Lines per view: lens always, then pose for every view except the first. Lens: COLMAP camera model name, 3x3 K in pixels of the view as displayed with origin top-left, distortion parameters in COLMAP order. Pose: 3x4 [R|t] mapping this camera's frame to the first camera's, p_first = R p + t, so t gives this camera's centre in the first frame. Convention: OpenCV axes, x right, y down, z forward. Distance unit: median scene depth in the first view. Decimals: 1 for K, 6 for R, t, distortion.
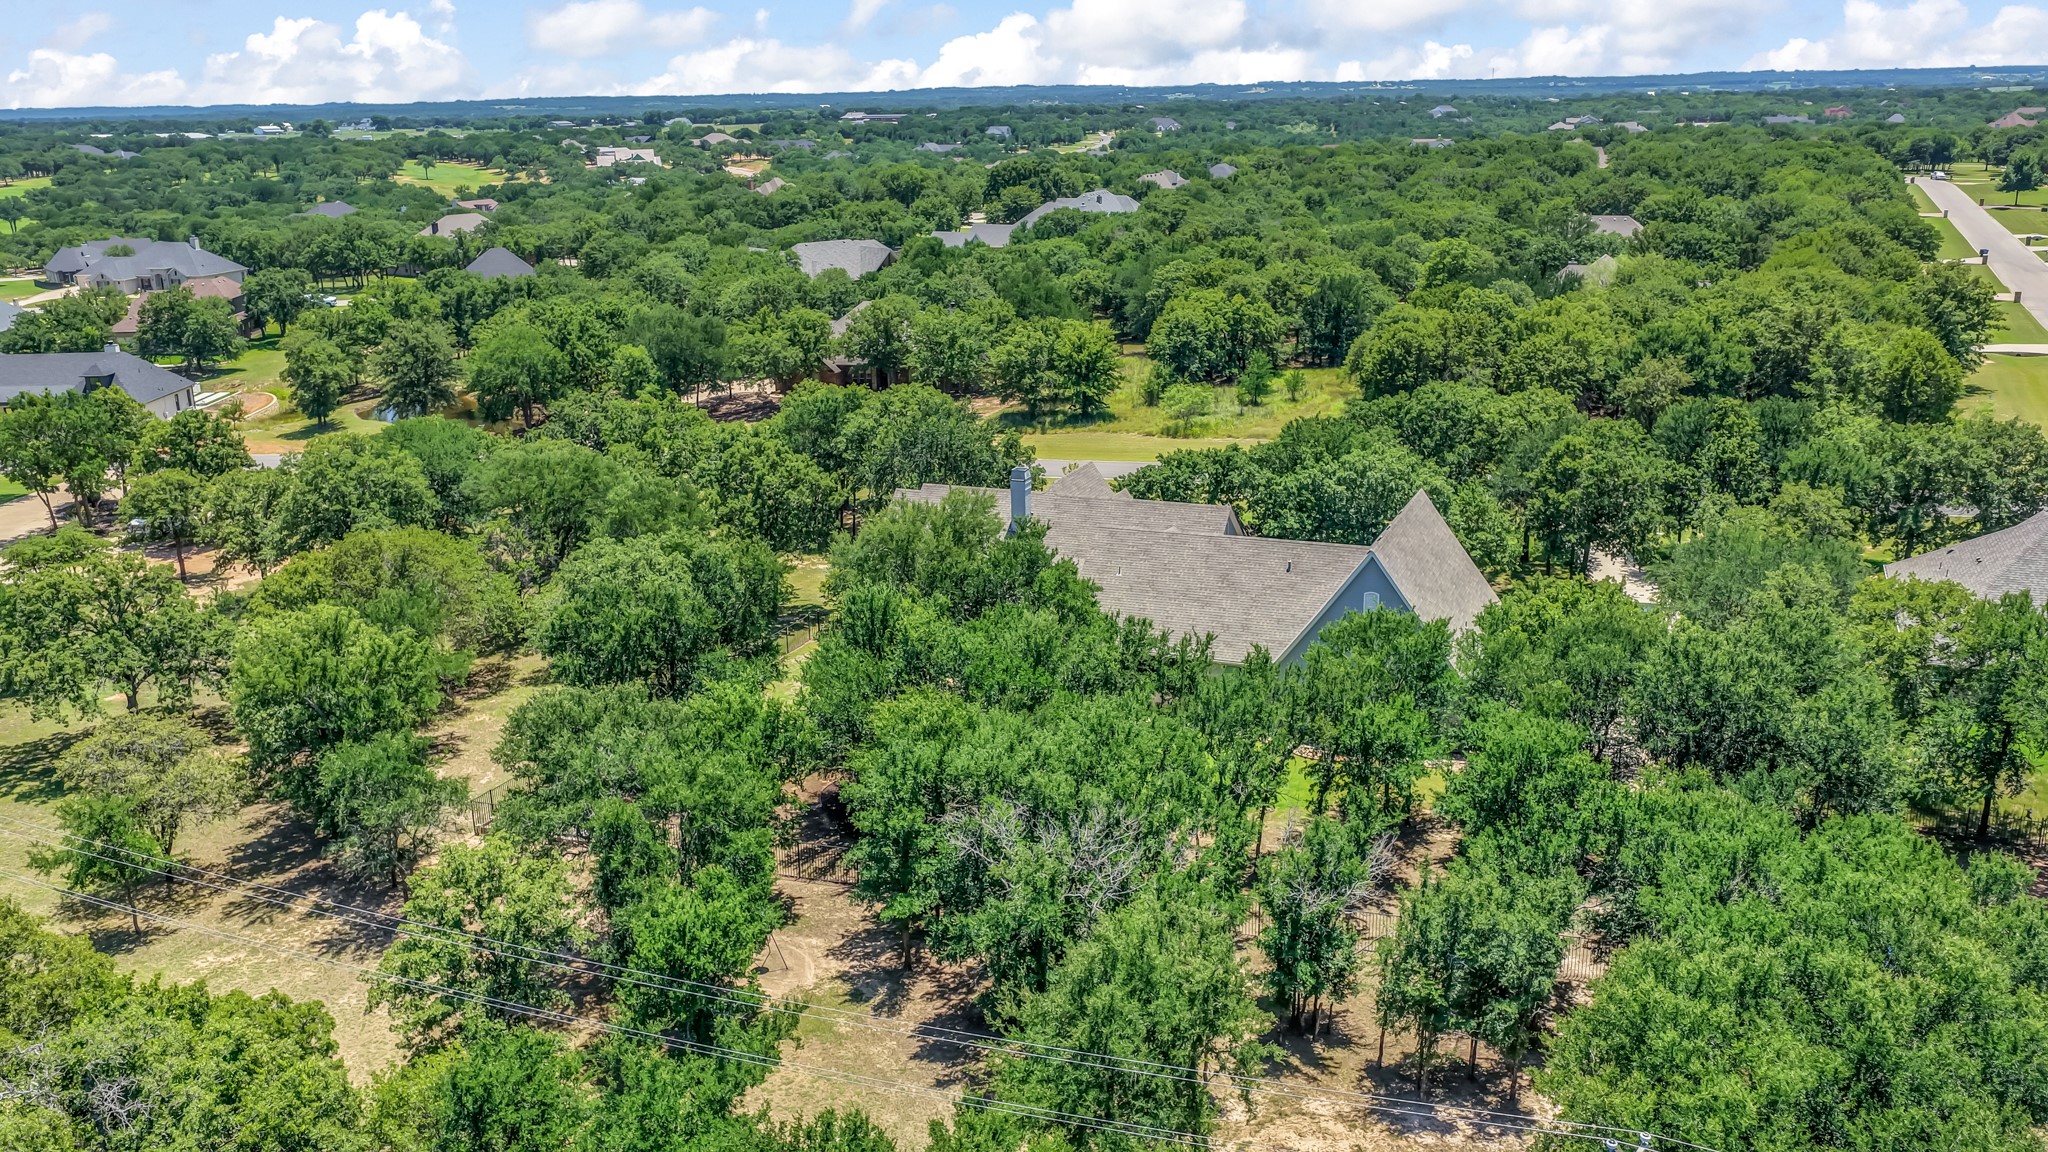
lens RADIAL K [[1731.6, 0, 1022.6], [0, 1731.6, 573.0], [0, 0, 1]] dist [-0.008206, 0.033297]
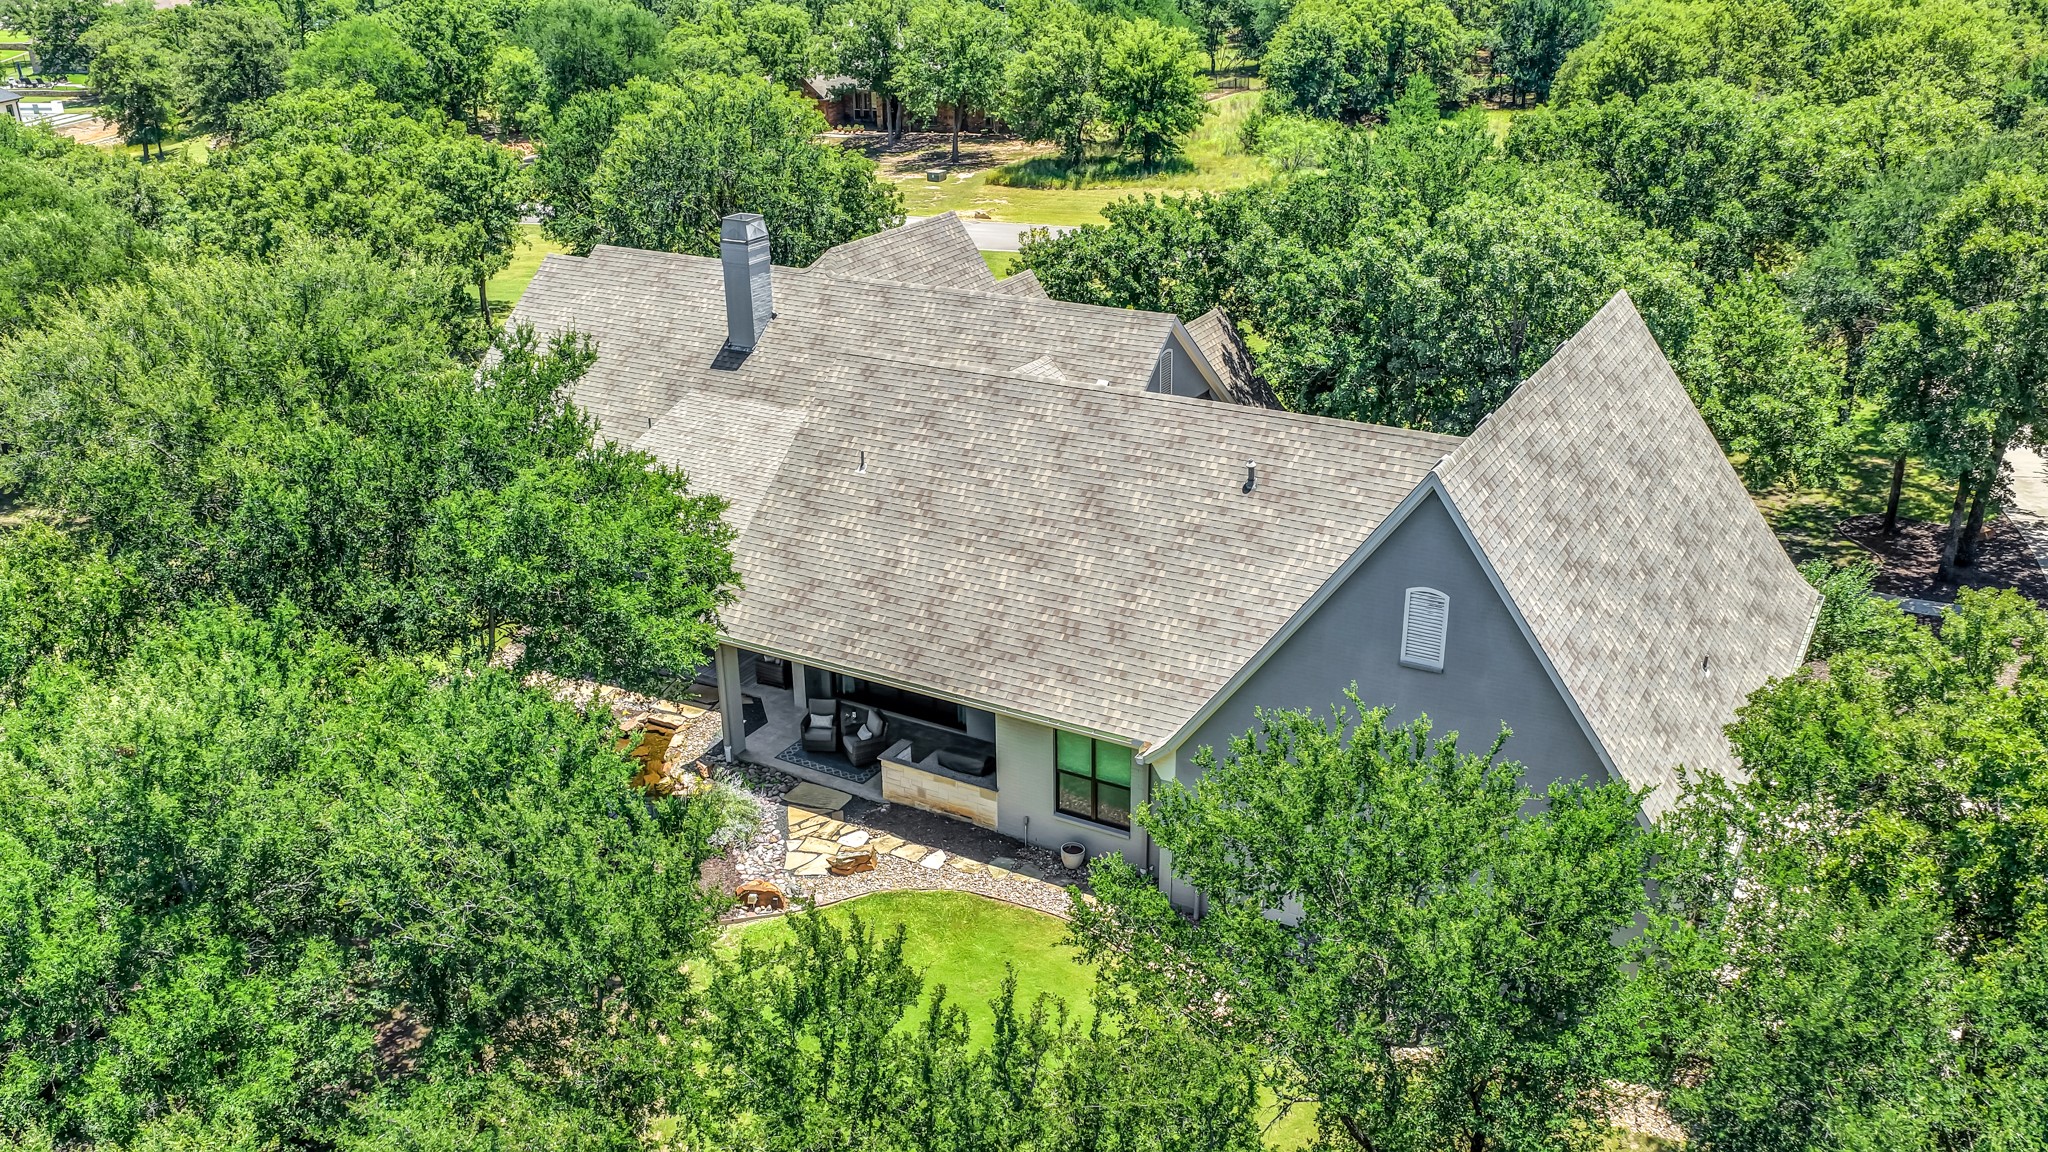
lens RADIAL K [[1731.6, 0, 1024.4], [0, 1731.6, 582.7], [0, 0, 1]] dist [-0.008206, 0.033297]
pose [[0.991282, 0.054369, -0.120019, 0.120417], [-0.038678, 0.990839, 0.129394, -0.023156], [0.125954, -0.123624, 0.984303, 0.480048]]
